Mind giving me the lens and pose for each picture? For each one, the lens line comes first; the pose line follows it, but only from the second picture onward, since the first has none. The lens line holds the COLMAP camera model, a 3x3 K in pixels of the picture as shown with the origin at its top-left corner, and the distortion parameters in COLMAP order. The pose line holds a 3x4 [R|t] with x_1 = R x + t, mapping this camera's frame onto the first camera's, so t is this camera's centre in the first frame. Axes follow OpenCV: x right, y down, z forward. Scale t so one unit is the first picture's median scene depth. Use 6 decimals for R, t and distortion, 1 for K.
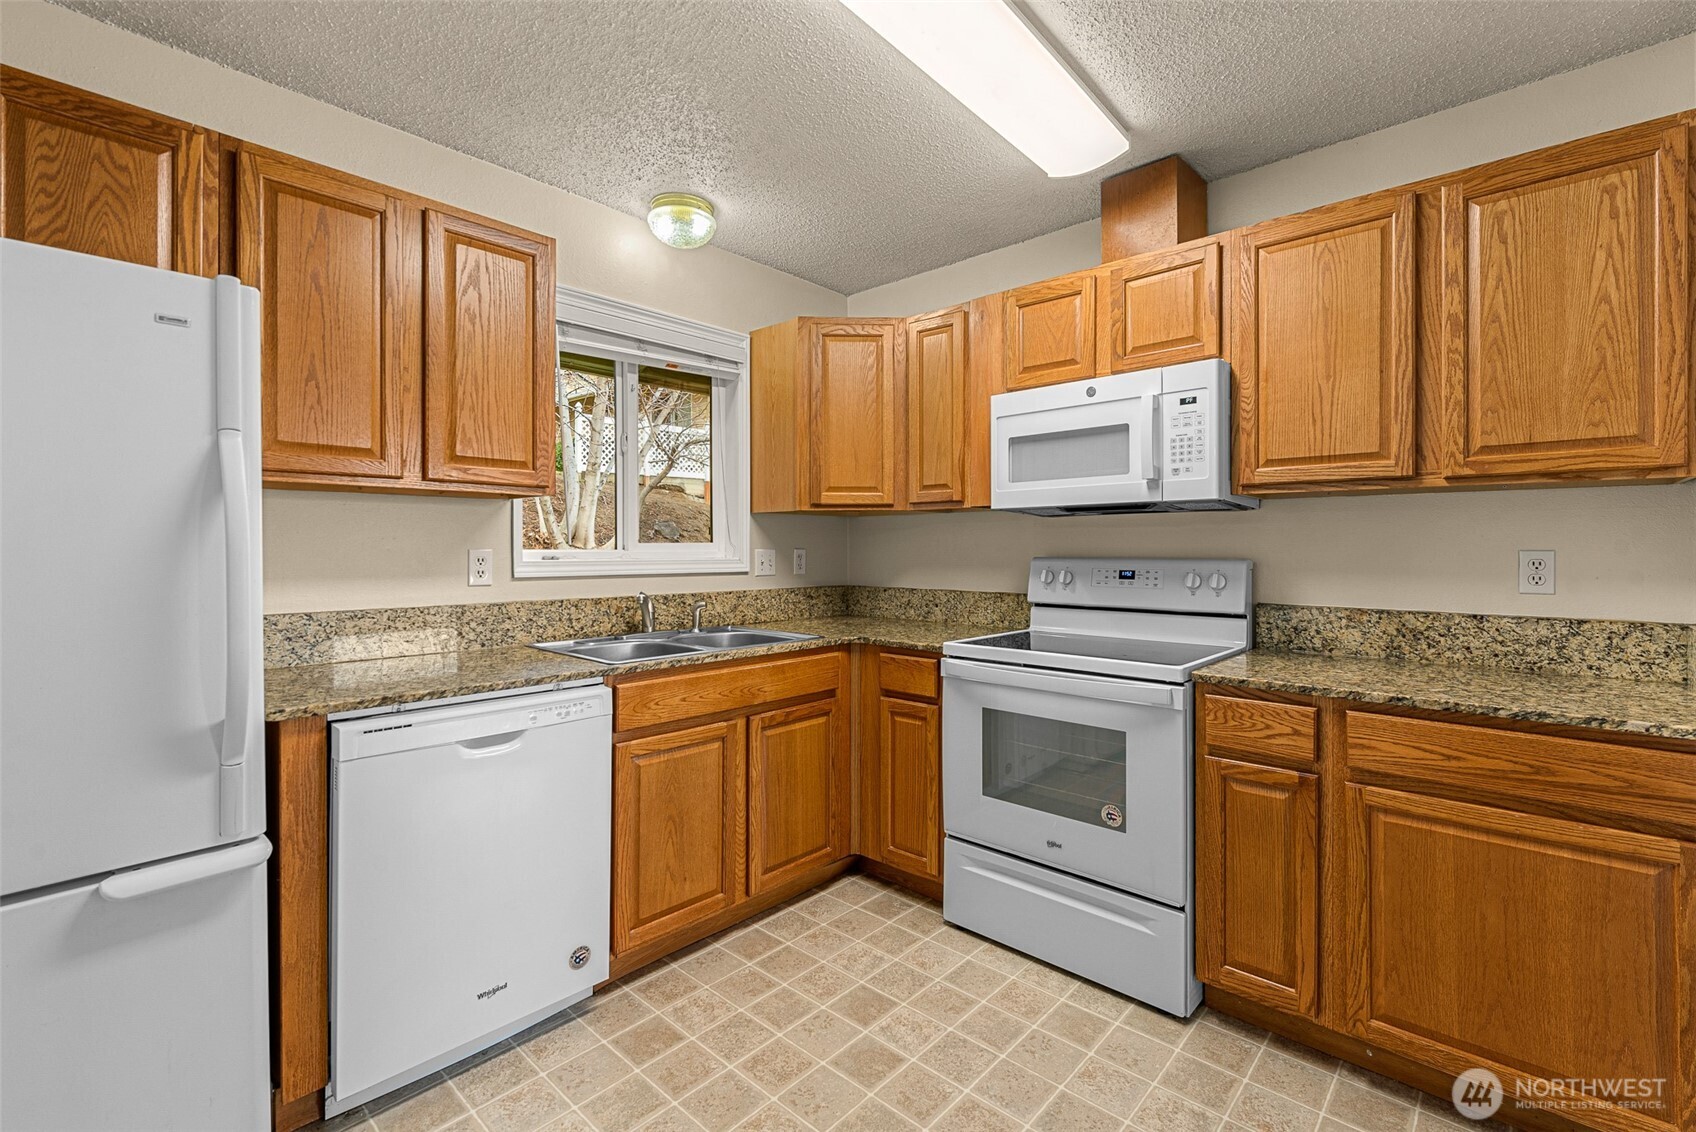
lens RADIAL K [[737.0, 0, 864.5], [0, 737.0, 551.9], [0, 0, 1]] dist [0.001768, -0.000695]
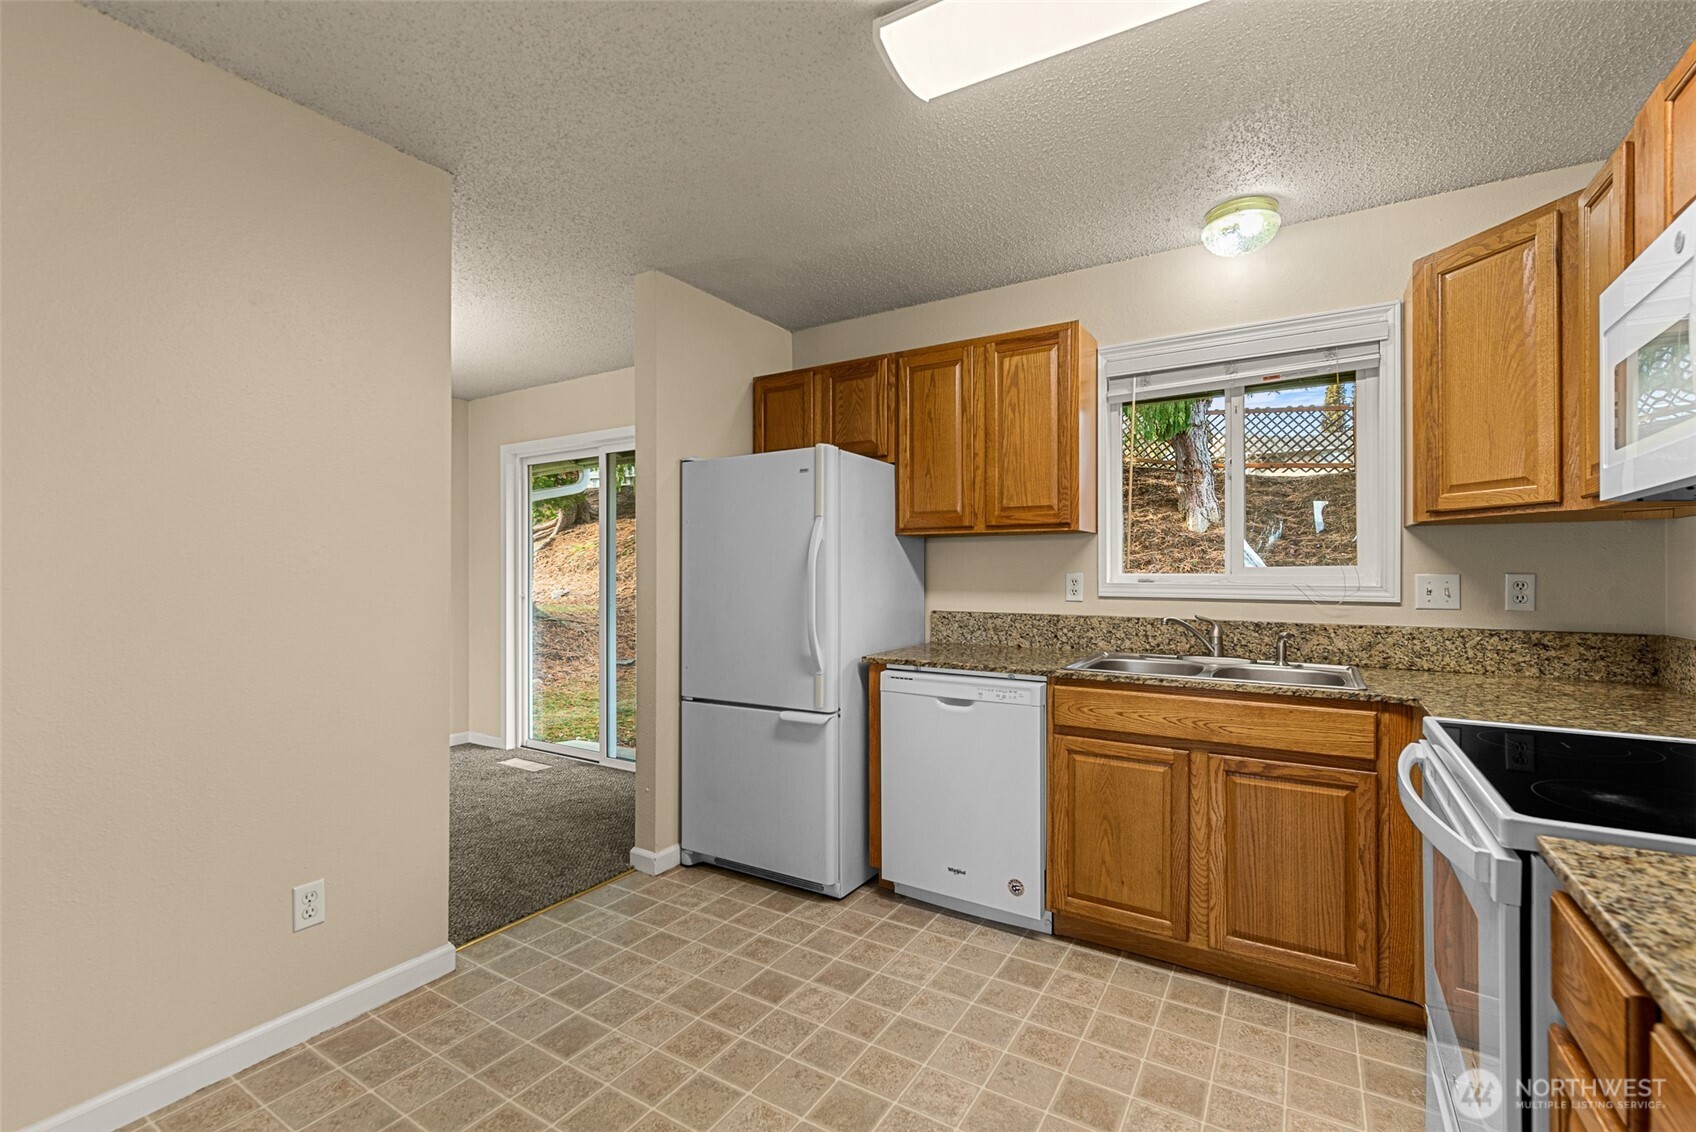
lens RADIAL K [[737.0, 0, 865.2], [0, 737.0, 570.3], [0, 0, 1]] dist [0.001768, -0.000695]
pose [[0.187785, -0.001522, -0.982209, 0.679079], [-0.004976, 0.999984, -0.002500, -0.003357], [0.982198, 0.005357, 0.187775, 0.397678]]
